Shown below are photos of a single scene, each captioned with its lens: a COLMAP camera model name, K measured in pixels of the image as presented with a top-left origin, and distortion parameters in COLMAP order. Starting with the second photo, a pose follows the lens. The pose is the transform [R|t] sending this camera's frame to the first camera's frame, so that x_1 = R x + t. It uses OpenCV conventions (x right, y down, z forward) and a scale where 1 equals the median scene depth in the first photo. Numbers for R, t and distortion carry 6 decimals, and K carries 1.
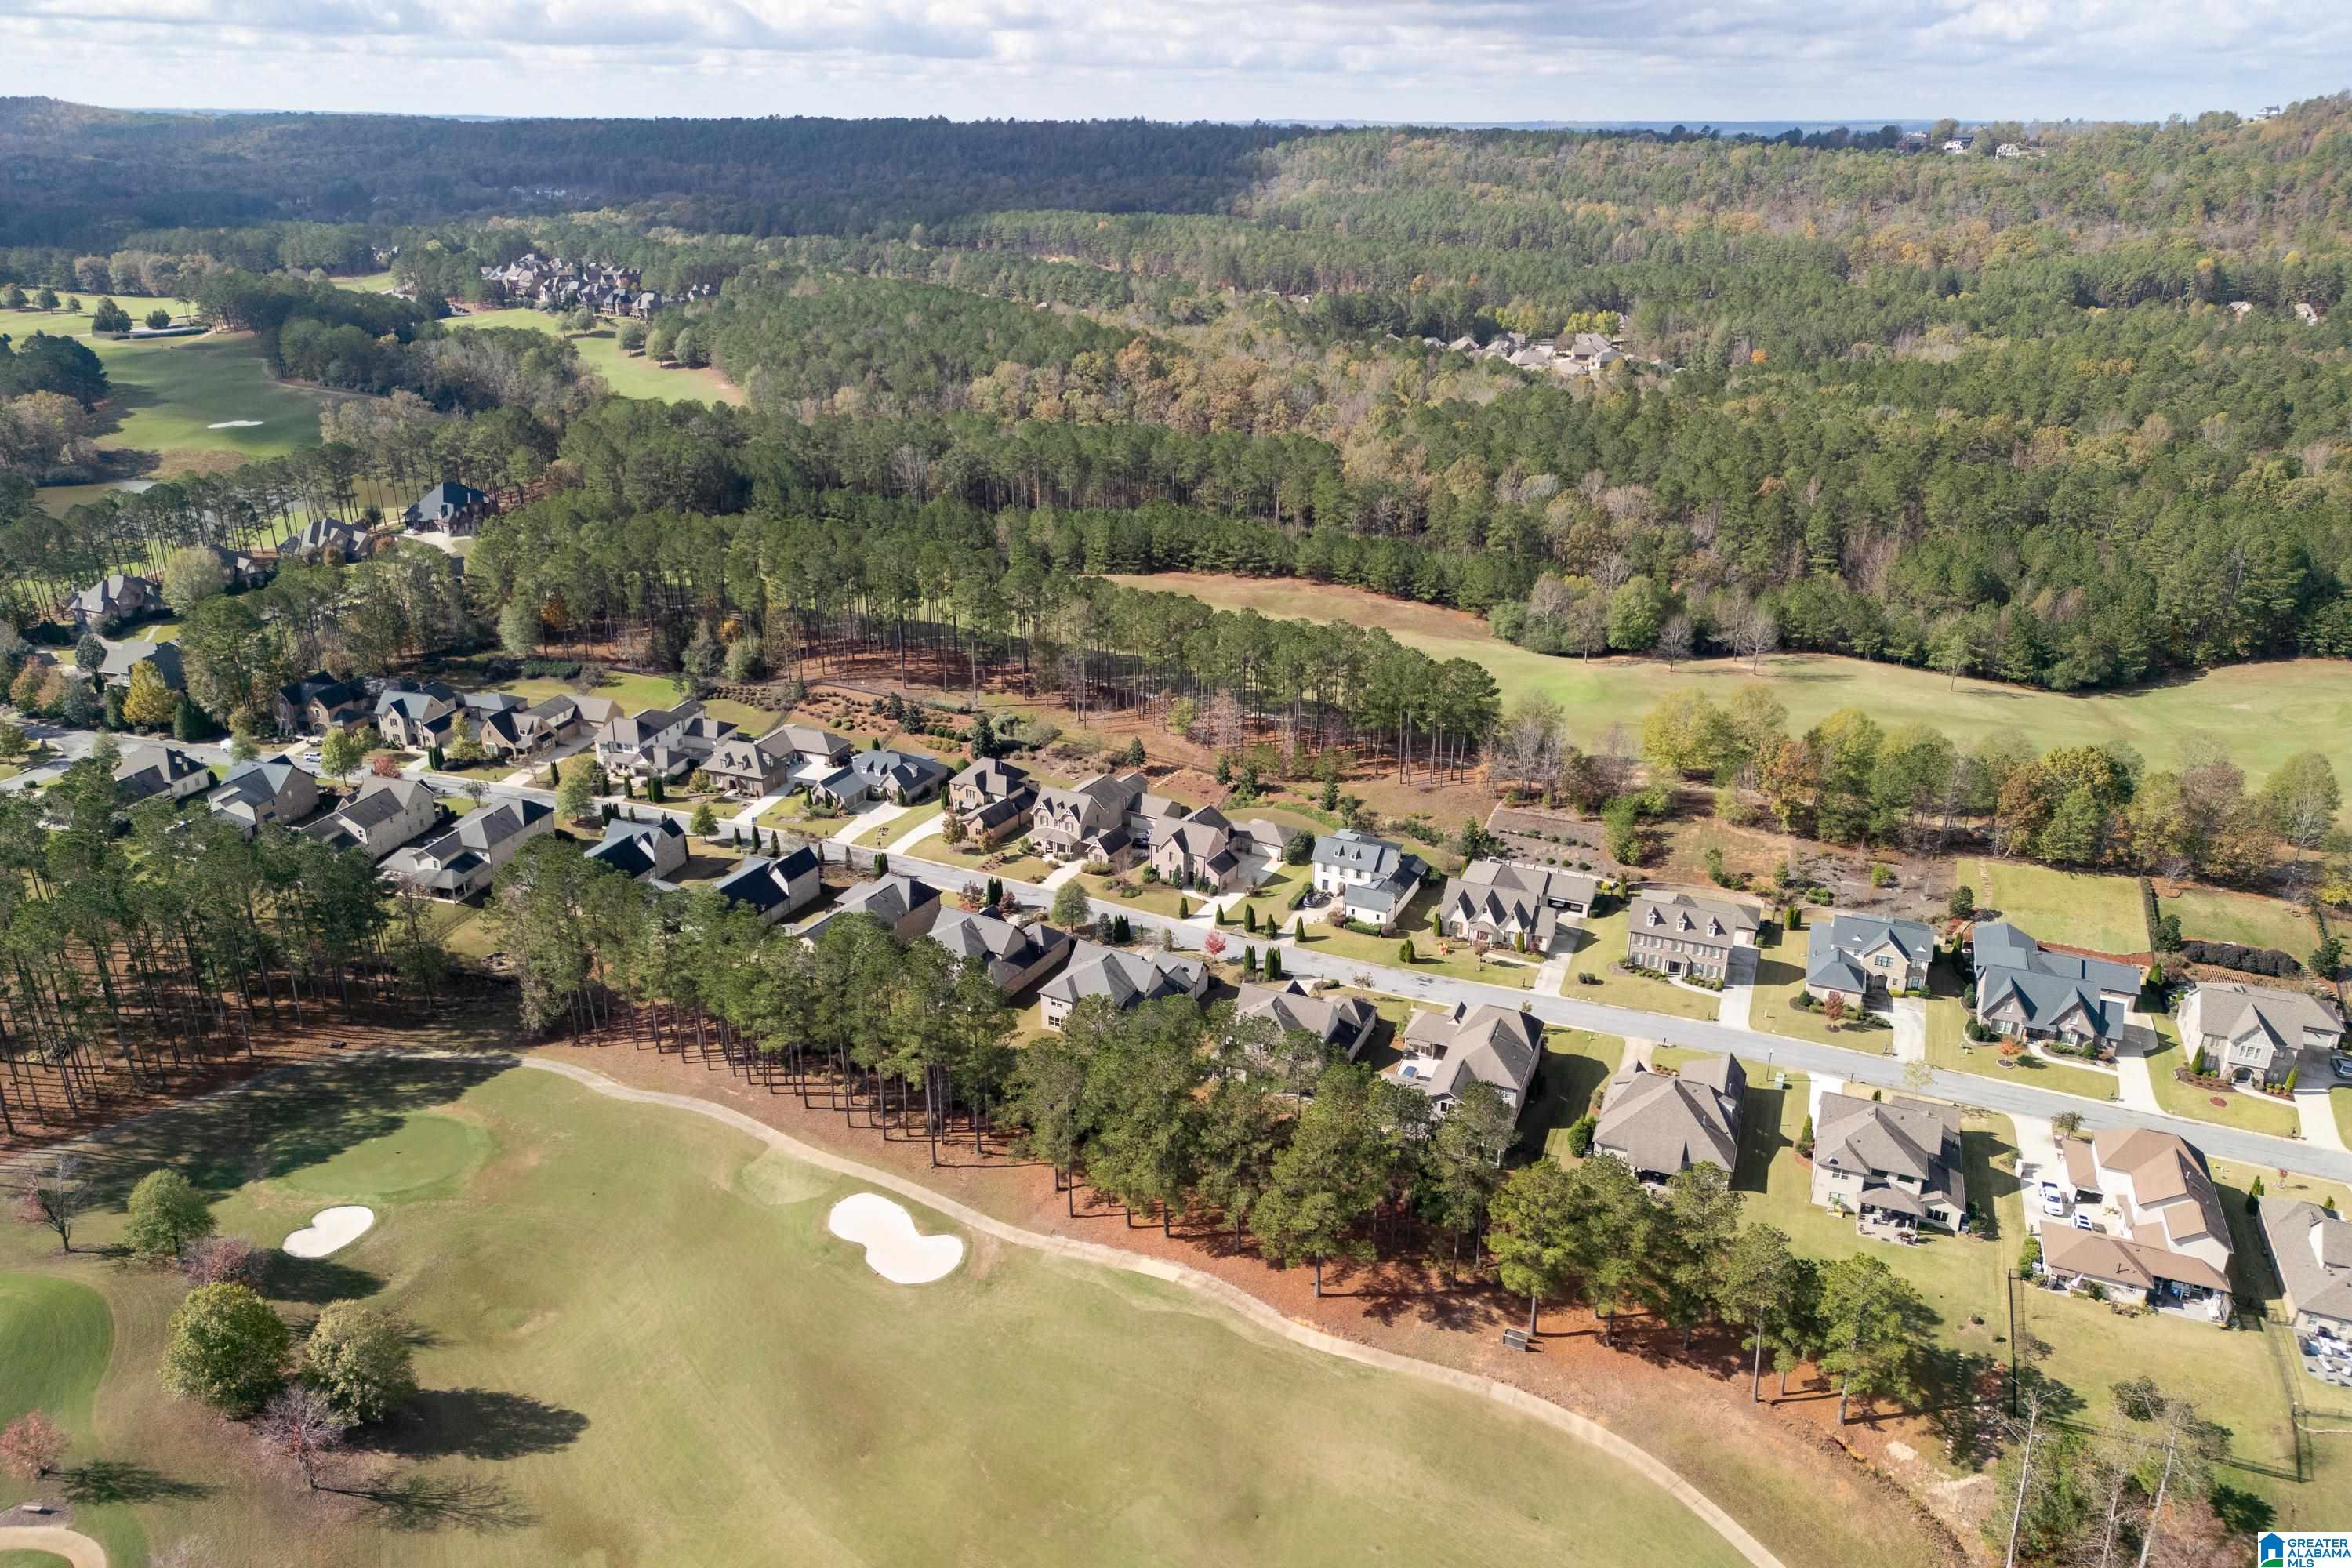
lens RADIAL K [[1664.6, 0, 1171.5], [0, 1664.6, 777.0], [0, 0, 1]] dist [0.081253, -0.083063]
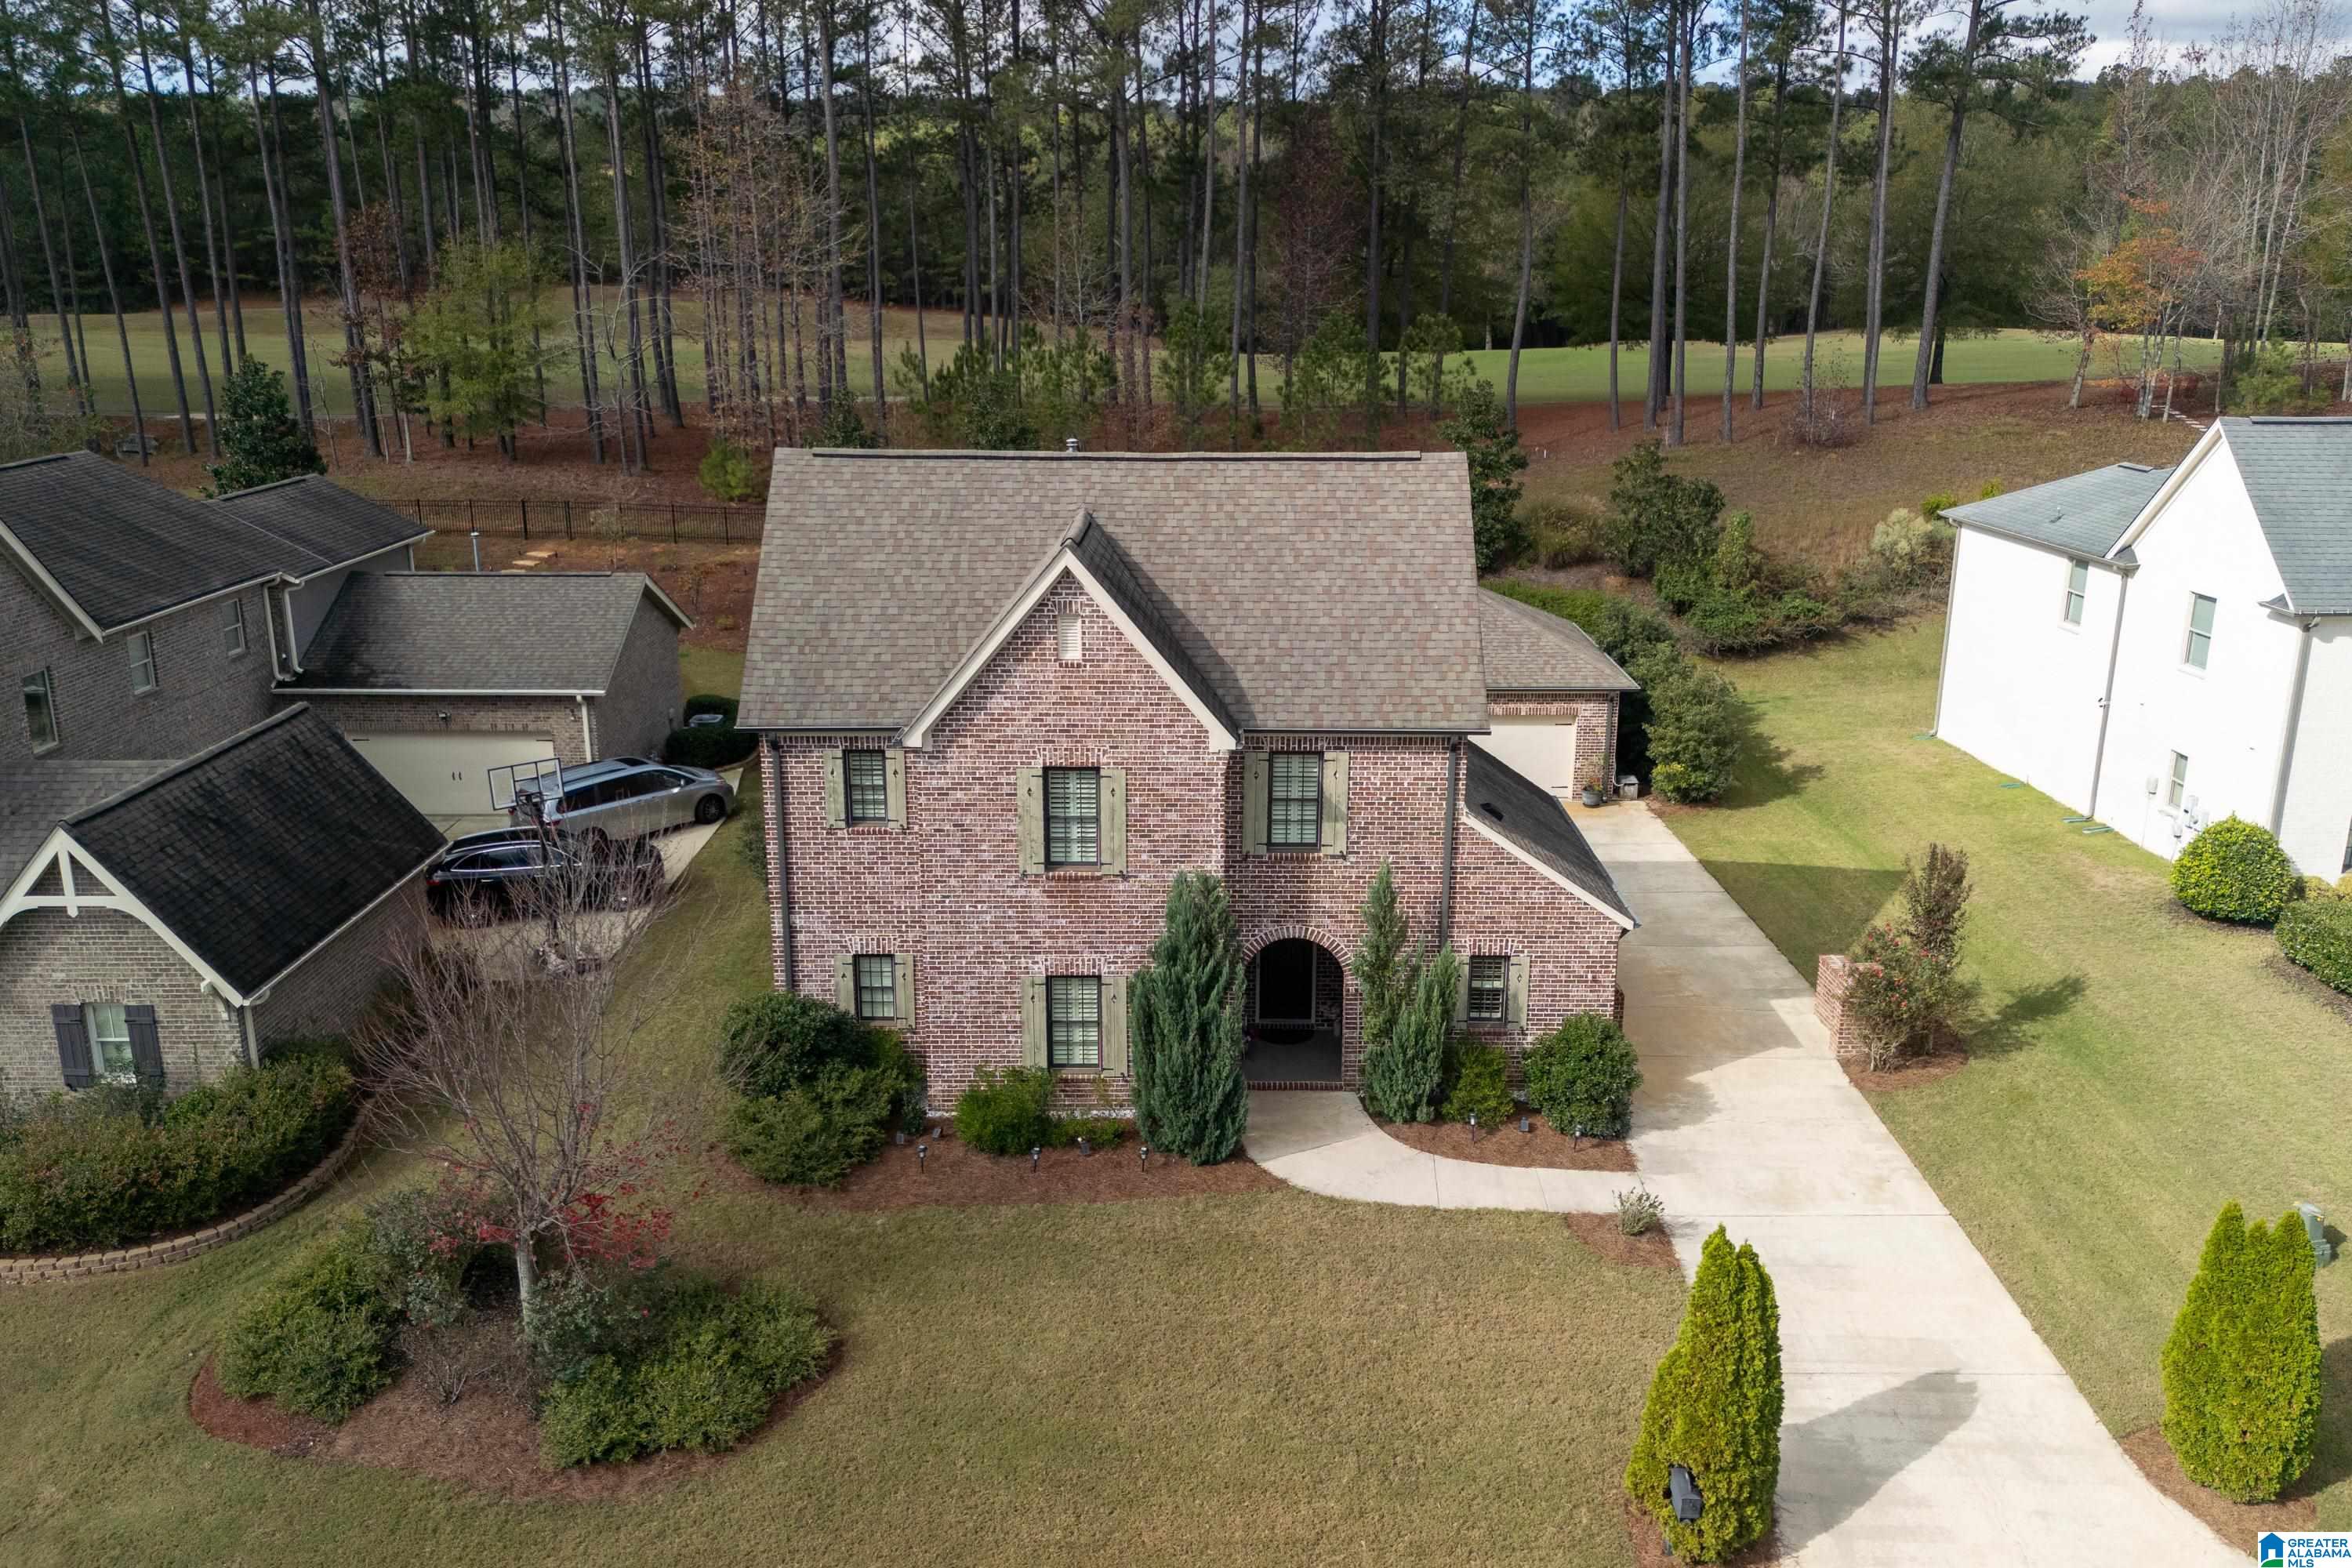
lens RADIAL K [[1879.2, 0, 1205.2], [0, 1879.2, 785.1], [0, 0, 1]] dist [0.064307, -0.070417]
pose [[0.861762, -0.143919, 0.486471, -0.041463], [0.194942, 0.979236, -0.055630, 0.052396], [-0.468364, 0.142773, 0.871924, 0.894748]]
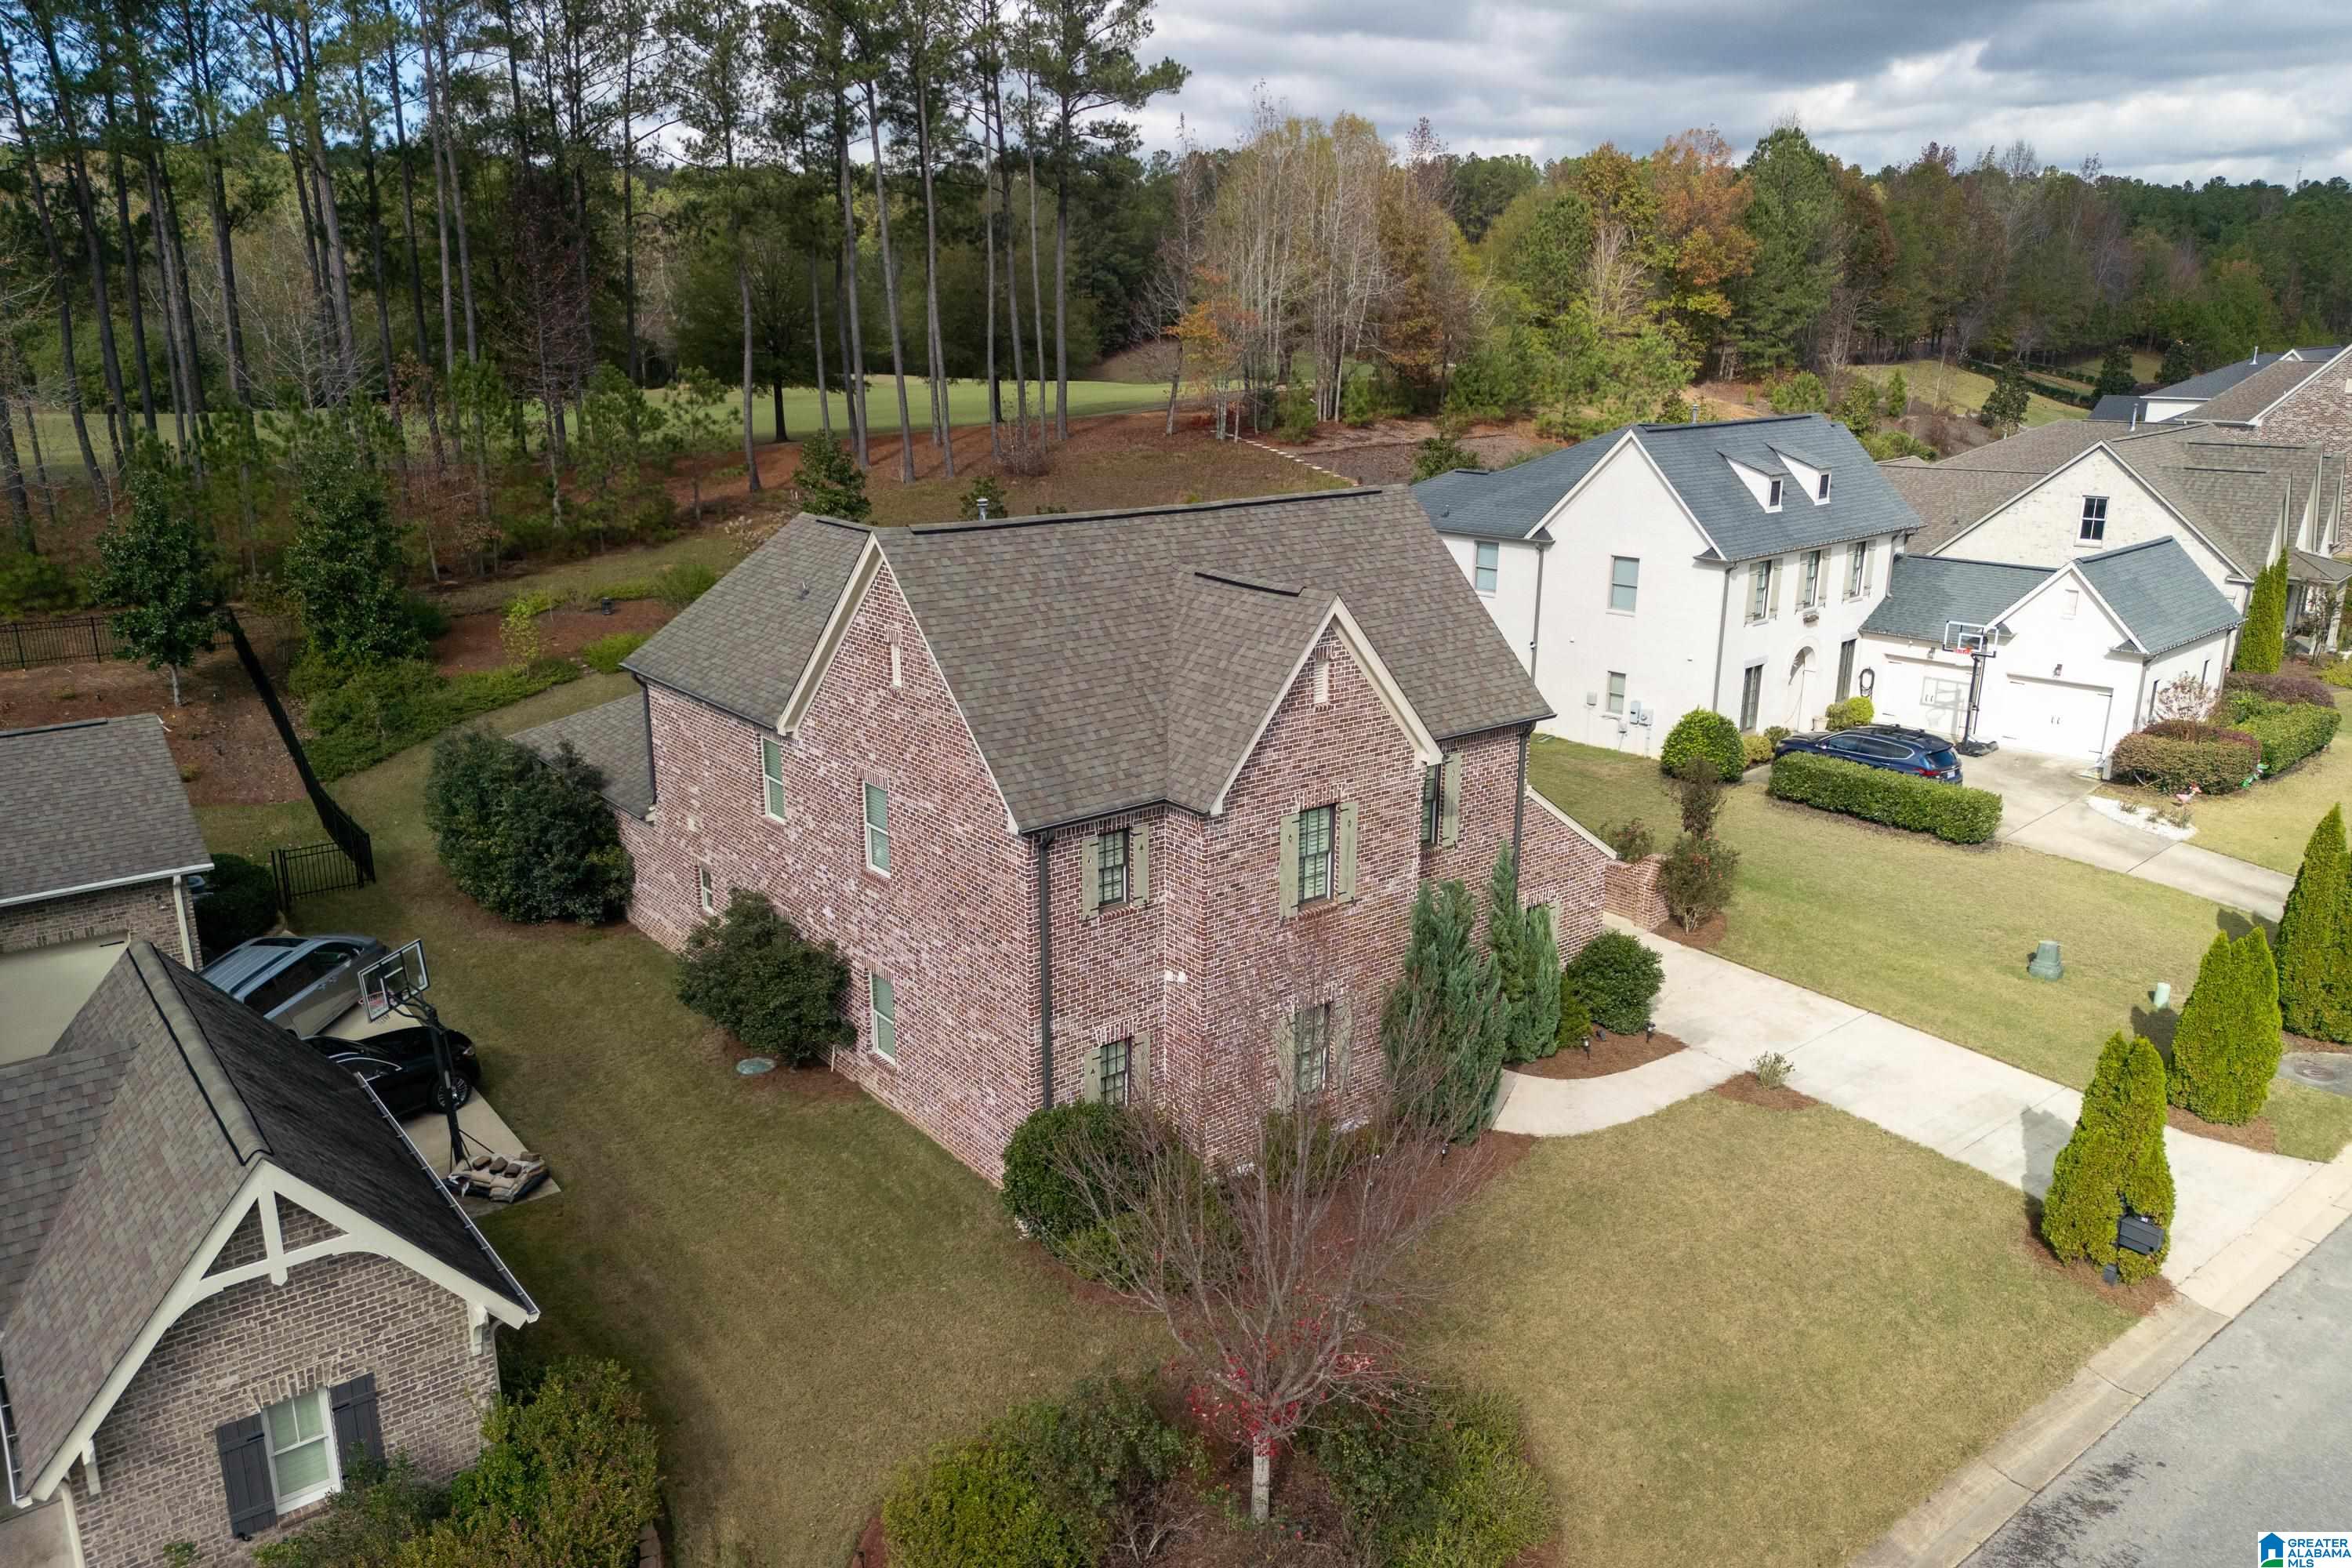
lens RADIAL K [[1664.6, 0, 1171.5], [0, 1664.6, 777.0], [0, 0, 1]] dist [0.081253, -0.083063]
pose [[0.365060, -0.258810, 0.894287, -0.082471], [0.354004, 0.927017, 0.123773, 0.029254], [-0.861053, 0.271397, 0.430037, 0.951053]]
